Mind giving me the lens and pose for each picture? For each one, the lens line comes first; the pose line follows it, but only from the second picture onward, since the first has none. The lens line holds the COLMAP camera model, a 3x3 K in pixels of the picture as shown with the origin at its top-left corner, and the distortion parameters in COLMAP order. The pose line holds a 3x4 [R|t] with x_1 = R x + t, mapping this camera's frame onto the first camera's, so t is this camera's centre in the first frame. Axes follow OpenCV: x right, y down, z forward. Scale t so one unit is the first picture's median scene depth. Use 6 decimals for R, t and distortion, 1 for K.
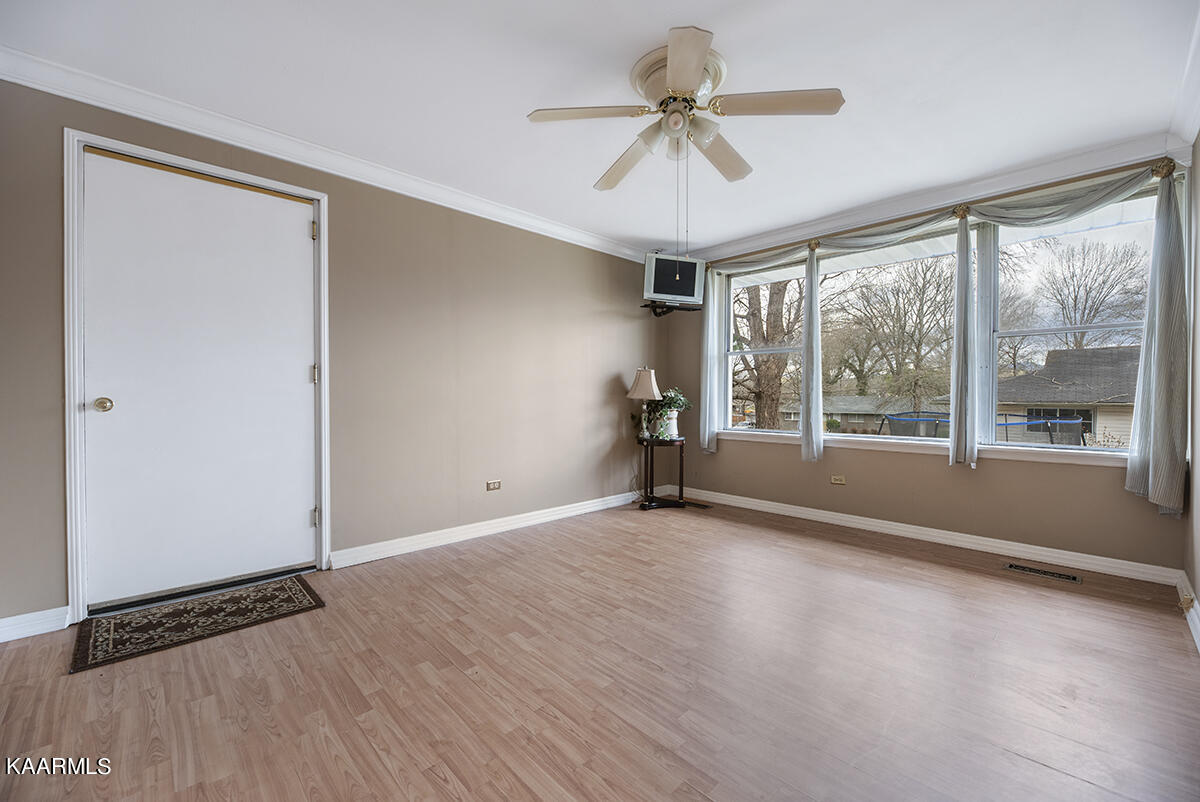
lens RADIAL K [[485.4, 0, 599.9], [0, 485.4, 399.3], [0, 0, 1]] dist [-0.002988, -0.000486]
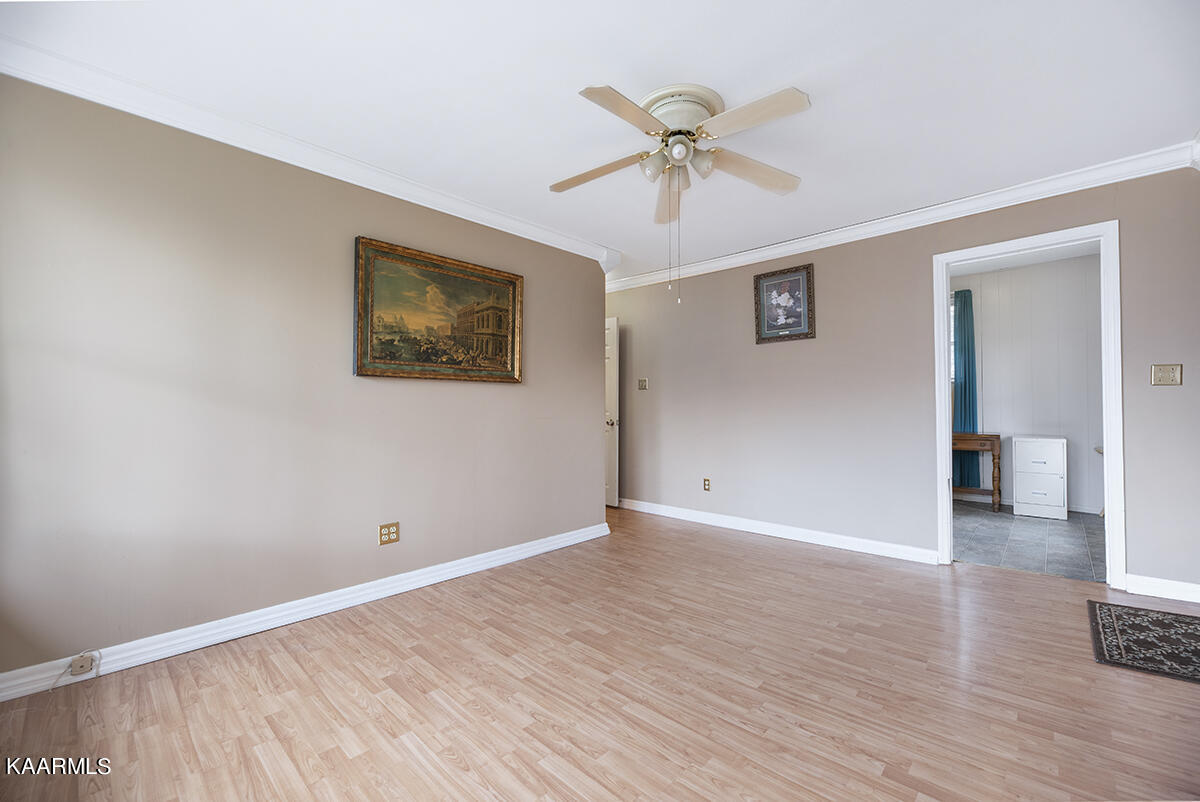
lens RADIAL K [[485.4, 0, 601.2], [0, 485.4, 401.9], [0, 0, 1]] dist [-0.002988, -0.000486]
pose [[-0.998386, 0.003961, -0.056649, 0.356919], [0.003688, 0.999981, 0.004926, -0.036191], [0.056668, 0.004709, -0.998382, 1.869932]]
